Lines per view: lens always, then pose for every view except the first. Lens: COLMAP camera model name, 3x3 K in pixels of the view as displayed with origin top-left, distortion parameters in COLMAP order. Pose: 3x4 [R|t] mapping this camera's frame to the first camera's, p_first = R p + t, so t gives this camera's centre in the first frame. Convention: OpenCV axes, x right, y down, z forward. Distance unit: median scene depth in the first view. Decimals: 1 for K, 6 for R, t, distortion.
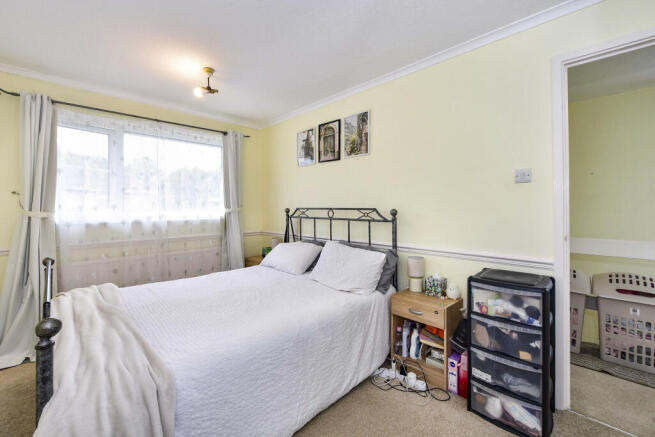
lens RADIAL K [[270.6, 0, 331.0], [0, 270.6, 209.6], [0, 0, 1]] dist [0.000642, 0.000018]
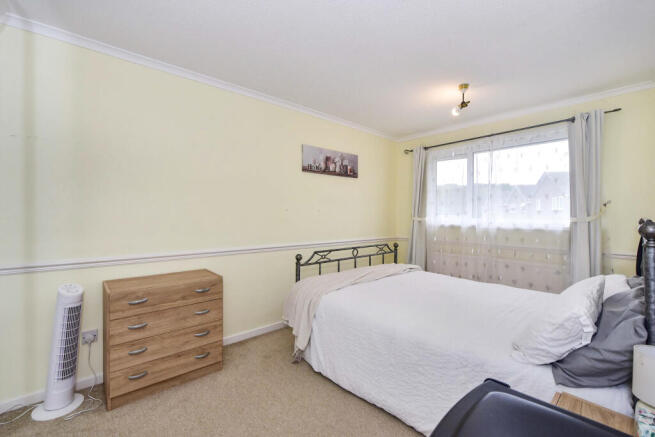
lens RADIAL K [[278.2, 0, 327.5], [0, 278.2, 218.5], [0, 0, 1]] dist [-0.001012, -0.000133]
pose [[-0.043537, 0.017929, -0.998891, 0.517946], [-0.009324, 0.999788, 0.018351, -0.008575], [0.999008, 0.010112, -0.043360, 0.400065]]
